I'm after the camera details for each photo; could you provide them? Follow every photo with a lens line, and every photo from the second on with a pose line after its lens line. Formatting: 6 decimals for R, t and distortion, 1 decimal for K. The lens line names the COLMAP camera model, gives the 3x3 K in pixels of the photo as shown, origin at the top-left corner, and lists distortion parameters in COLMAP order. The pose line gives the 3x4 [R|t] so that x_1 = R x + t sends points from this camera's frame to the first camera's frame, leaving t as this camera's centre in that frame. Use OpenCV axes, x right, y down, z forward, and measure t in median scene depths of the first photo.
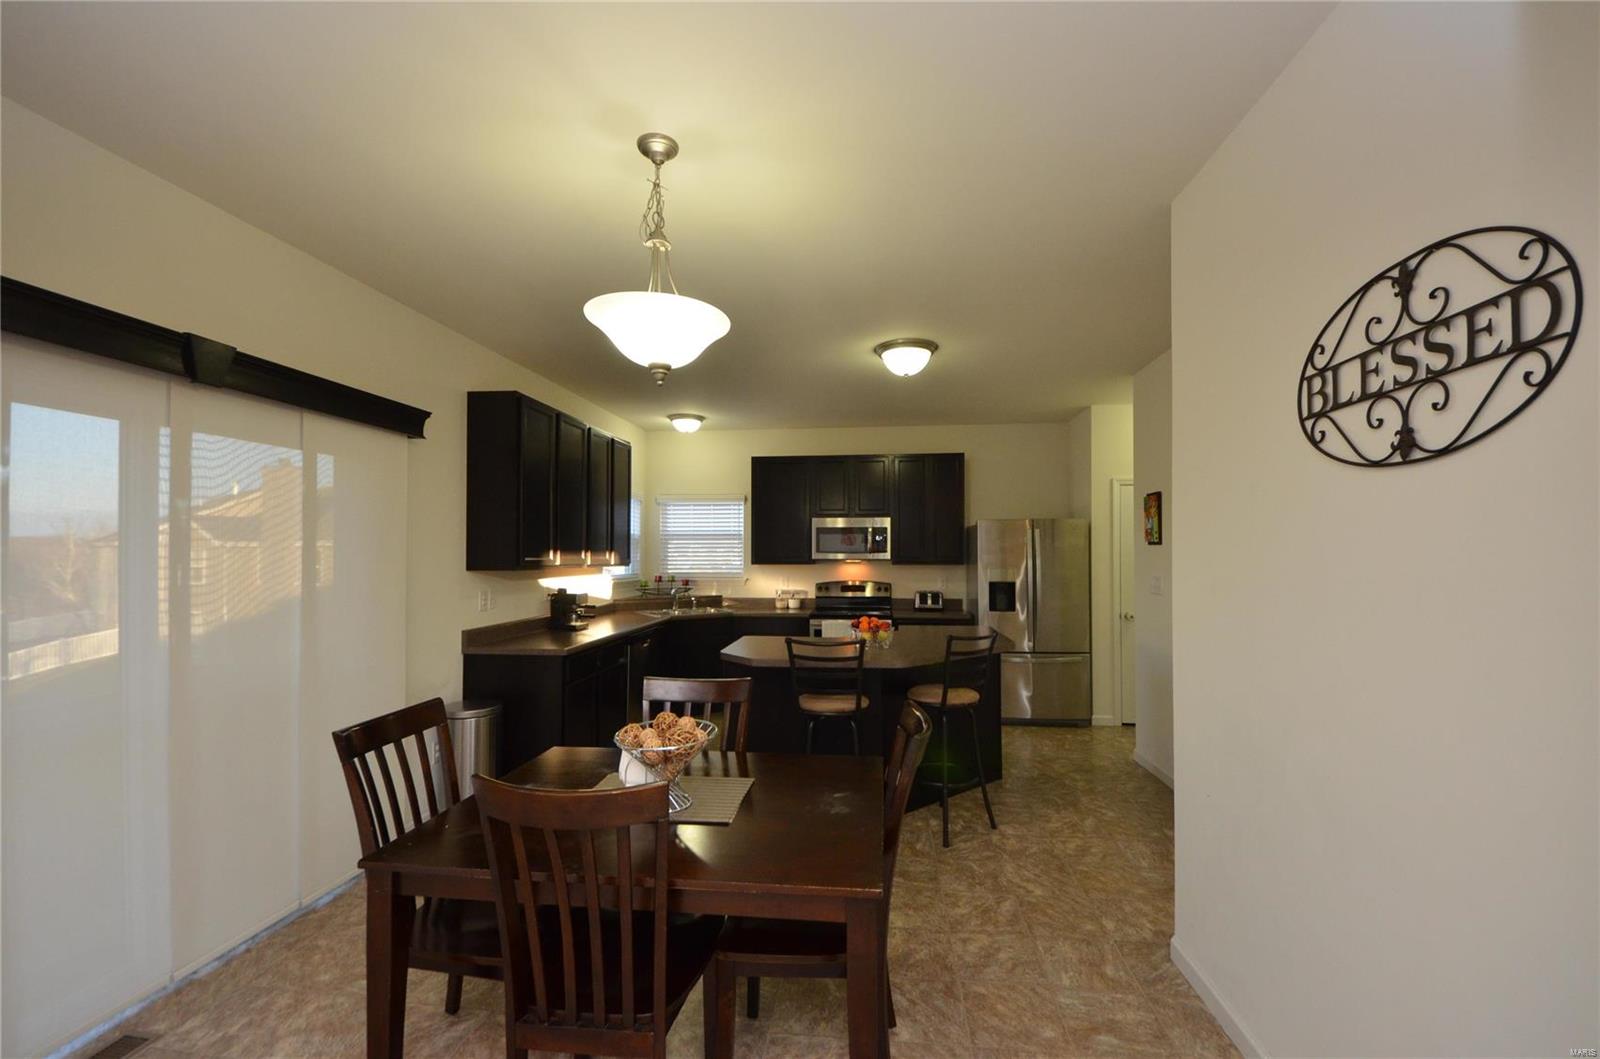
lens RADIAL K [[639.8, 0, 798.2], [0, 639.8, 537.6], [0, 0, 1]] dist [-0.020005, -0.000097]
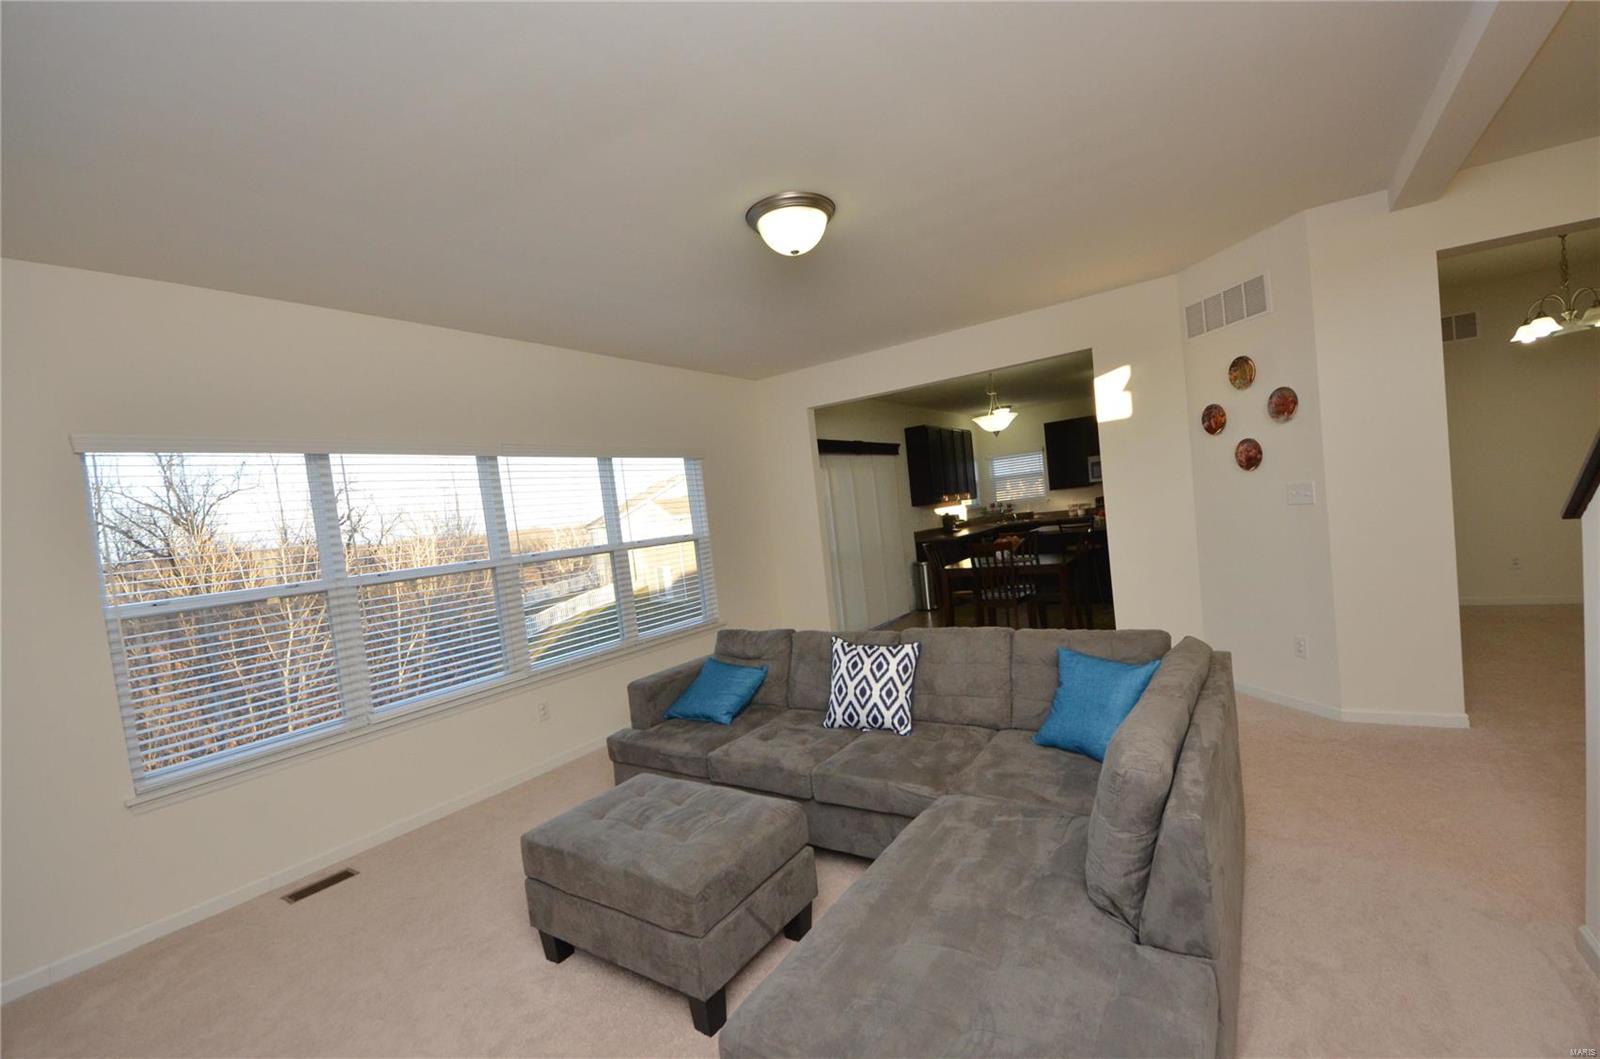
lens RADIAL K [[675.8, 0, 799.4], [0, 675.8, 540.4], [0, 0, 1]] dist [-0.012254, -0.000153]
pose [[0.887051, -0.079270, -0.454815, 0.140470], [0.122377, 0.990281, 0.066081, -0.025014], [0.445157, -0.114276, 0.888131, -0.869929]]
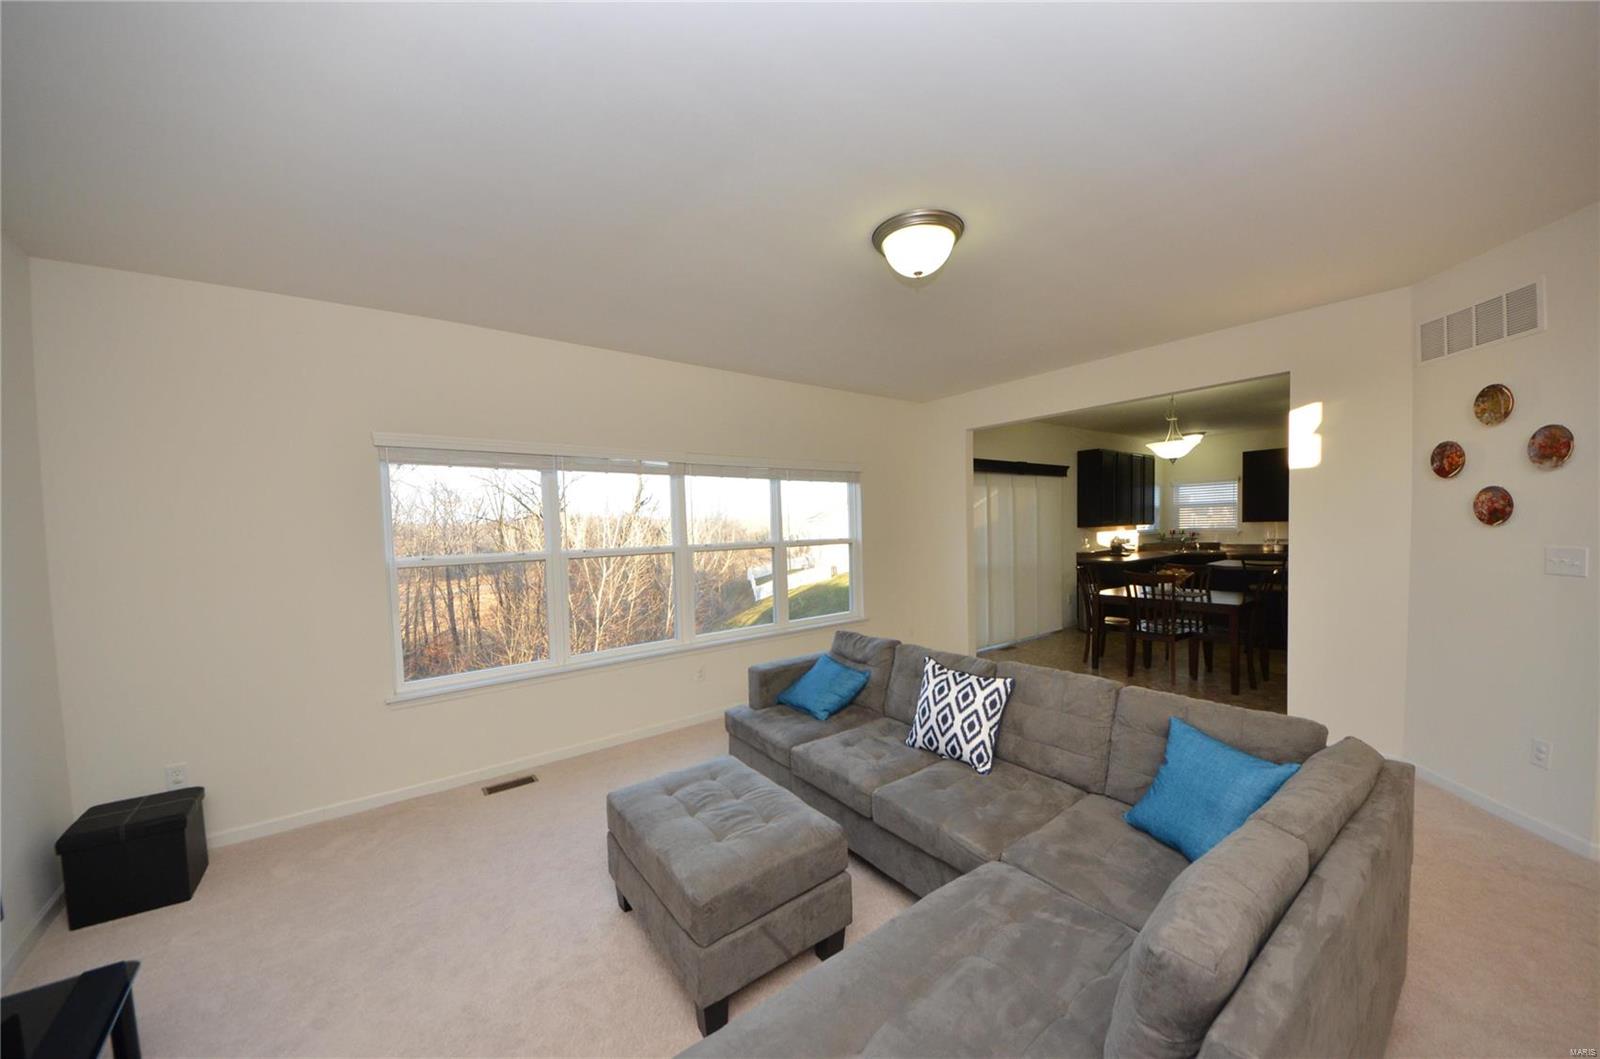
lens RADIAL K [[561.3, 0, 806.0], [0, 561.3, 541.6], [0, 0, 1]] dist [0.017043, -0.019483]
pose [[0.702390, 0.003056, -0.711786, 0.166884], [0.046029, 0.997703, 0.049705, -0.029703], [0.710303, -0.067675, 0.700636, -0.769142]]
